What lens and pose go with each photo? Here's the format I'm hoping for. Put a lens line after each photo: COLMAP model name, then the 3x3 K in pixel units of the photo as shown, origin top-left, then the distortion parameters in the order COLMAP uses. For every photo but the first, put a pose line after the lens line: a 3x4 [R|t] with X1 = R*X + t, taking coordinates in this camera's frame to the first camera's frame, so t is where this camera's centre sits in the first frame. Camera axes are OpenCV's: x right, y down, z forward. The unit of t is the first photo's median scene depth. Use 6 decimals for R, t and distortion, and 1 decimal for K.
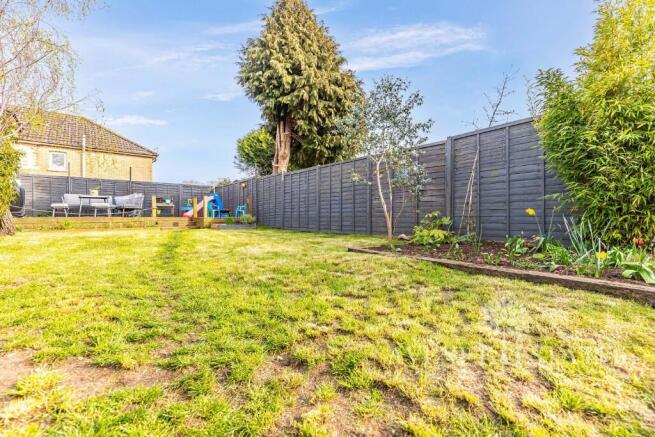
lens RADIAL K [[292.2, 0, 327.5], [0, 292.2, 218.5], [0, 0, 1]] dist [0.020780, -0.000091]
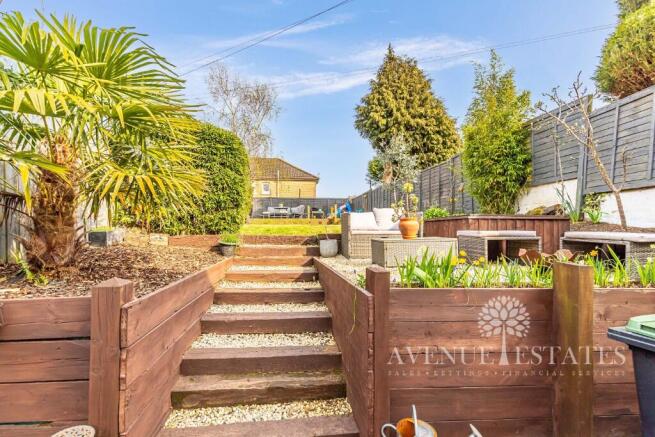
lens RADIAL K [[292.2, 0, 327.5], [0, 292.2, 218.5], [0, 0, 1]] dist [0.020780, -0.000091]
pose [[0.862274, -0.020499, -0.506026, 0.343595], [0.000689, 0.999227, -0.039305, 0.061957], [0.506441, 0.033543, 0.861622, -0.371537]]
